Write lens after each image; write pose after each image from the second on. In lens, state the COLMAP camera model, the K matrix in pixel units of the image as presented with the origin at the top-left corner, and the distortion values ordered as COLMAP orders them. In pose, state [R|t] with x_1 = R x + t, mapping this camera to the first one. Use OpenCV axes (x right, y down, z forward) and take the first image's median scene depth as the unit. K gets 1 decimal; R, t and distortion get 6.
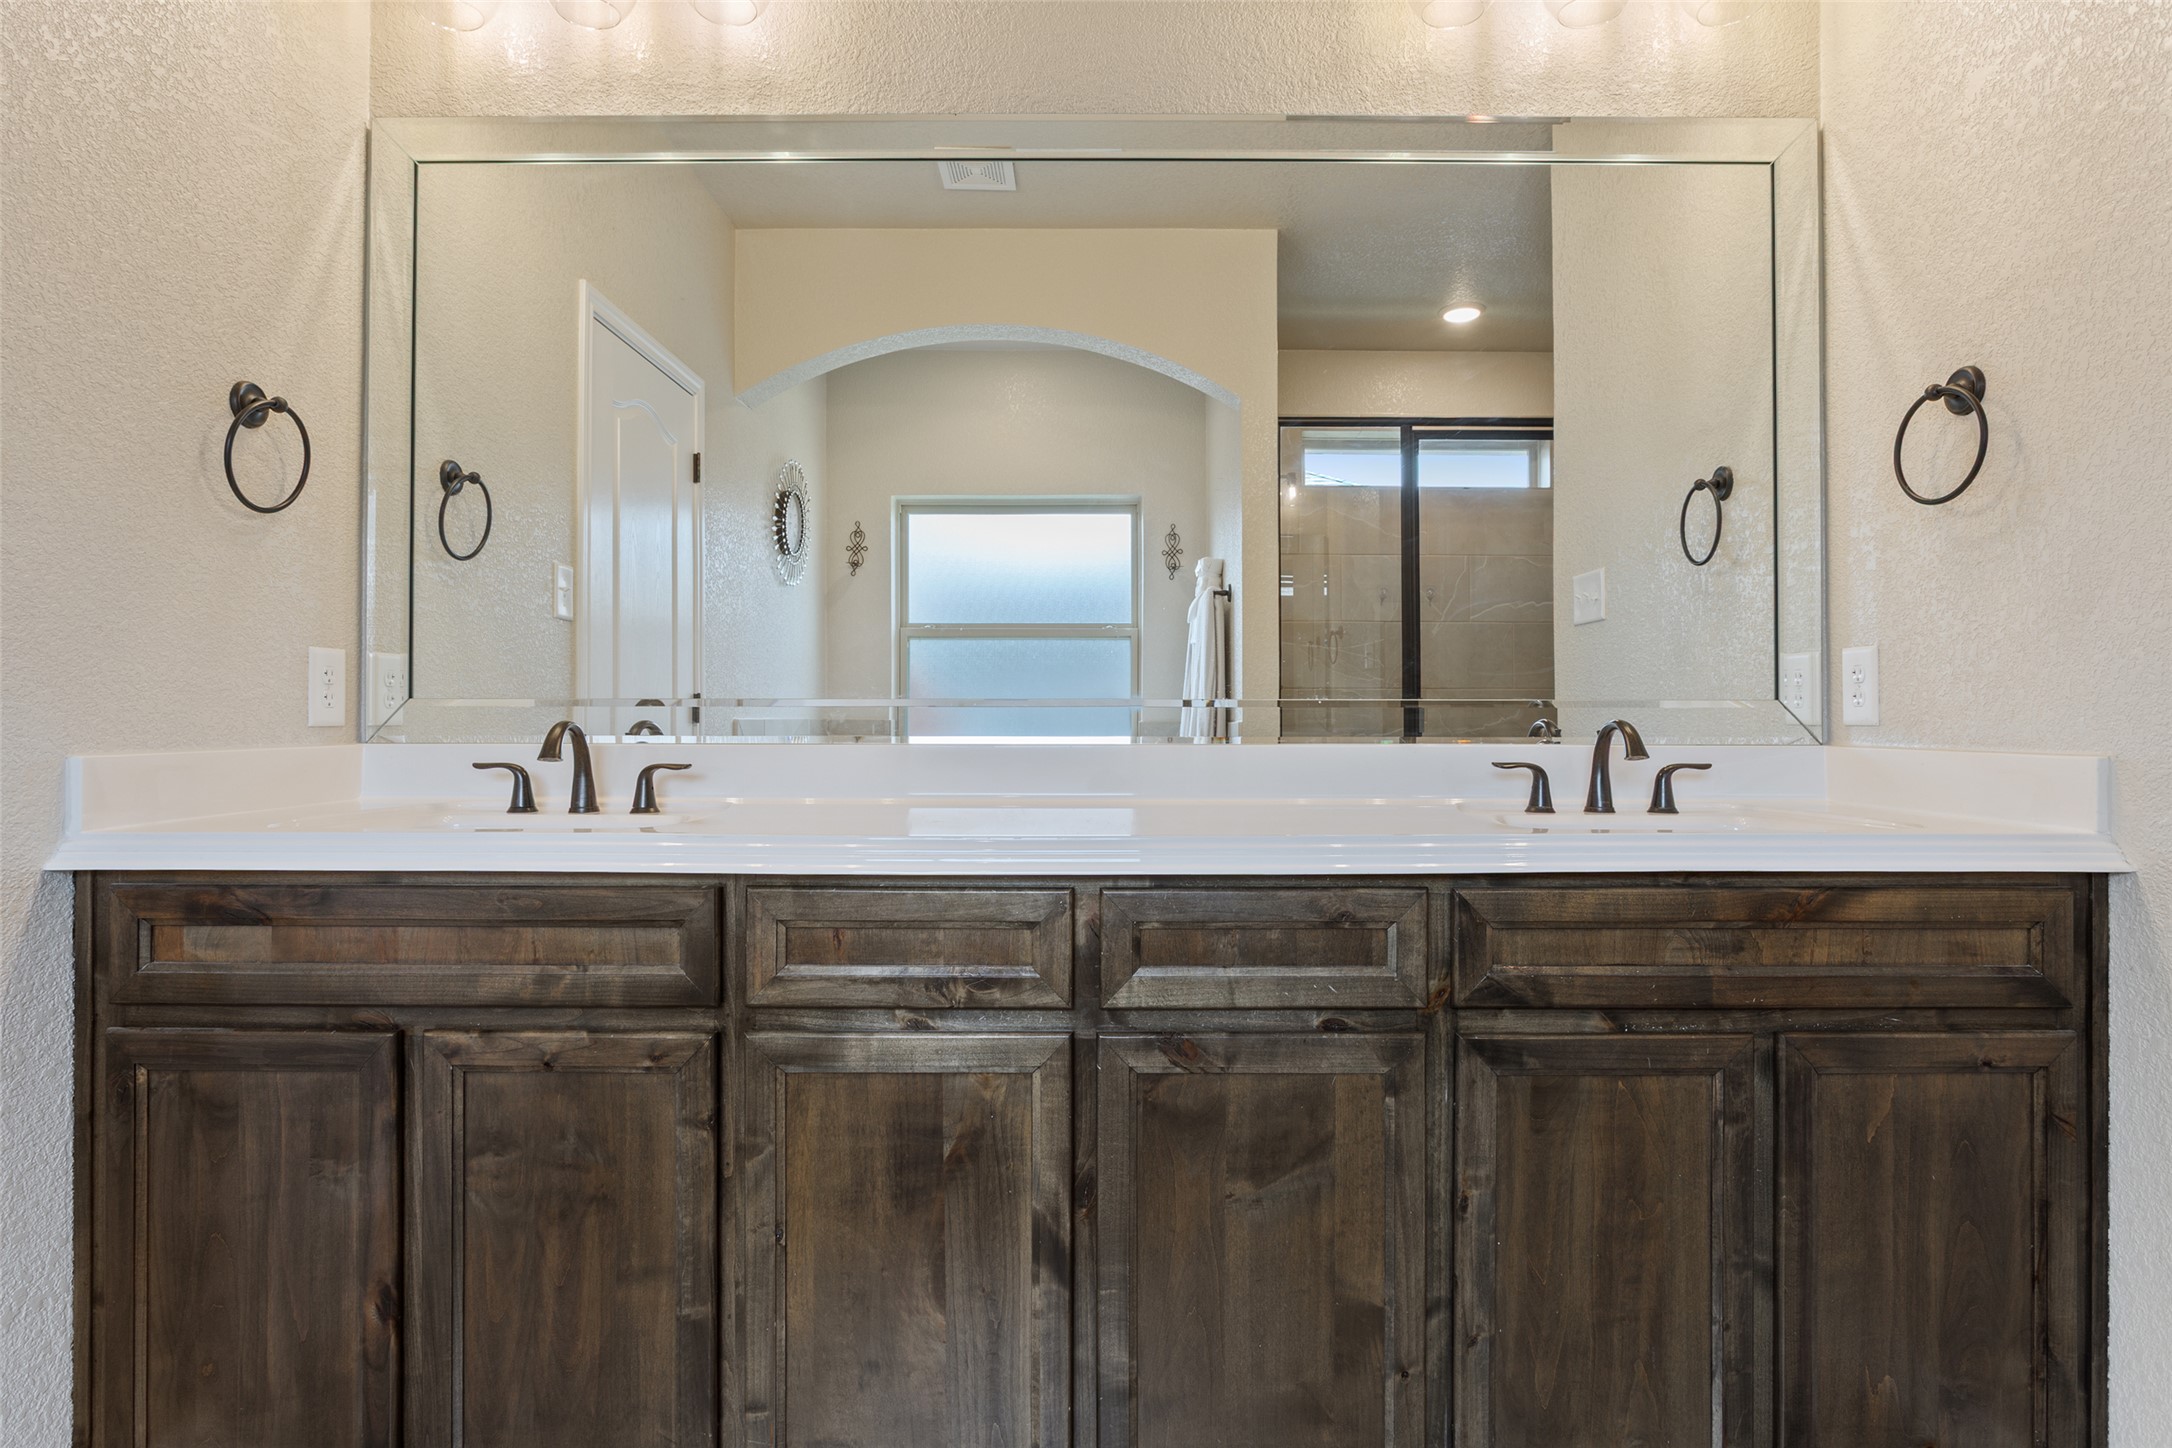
lens RADIAL K [[1088.0, 0, 1080.5], [0, 1088.0, 712.1], [0, 0, 1]] dist [-0.016547, 0.000866]
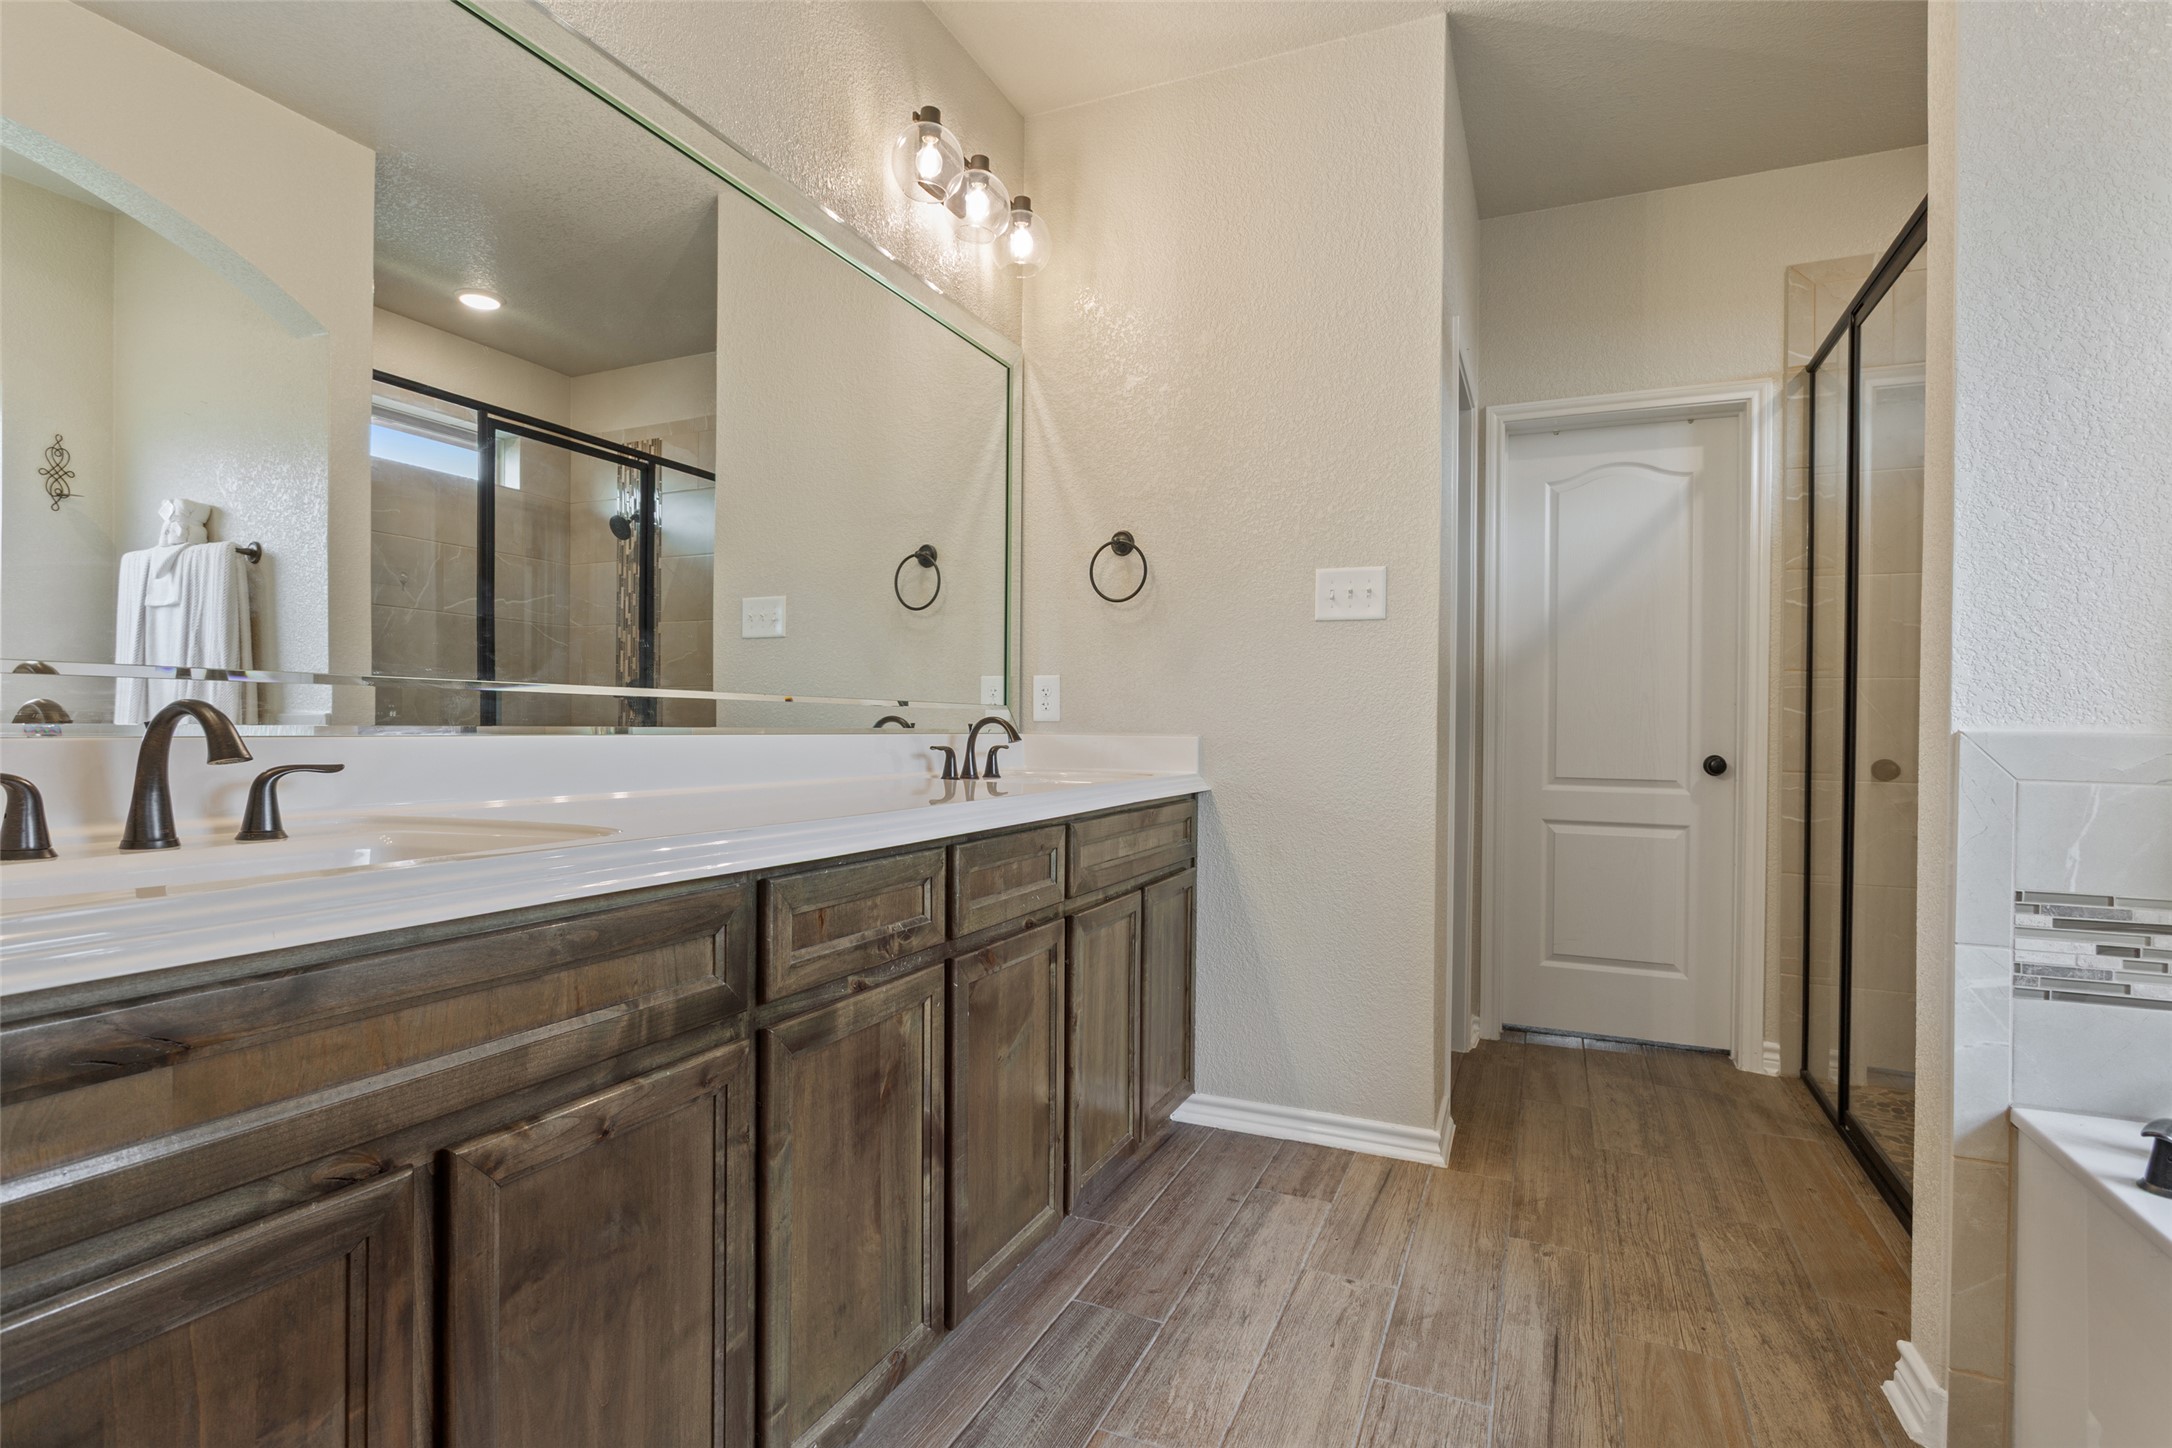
lens RADIAL K [[1088.0, 0, 1080.5], [0, 1088.0, 712.1], [0, 0, 1]] dist [-0.016547, 0.000866]
pose [[0.388974, 0.015086, 0.921125, -1.093325], [-0.018157, 0.999797, -0.008707, 0.014821], [-0.921070, -0.013338, 0.389169, 0.366849]]
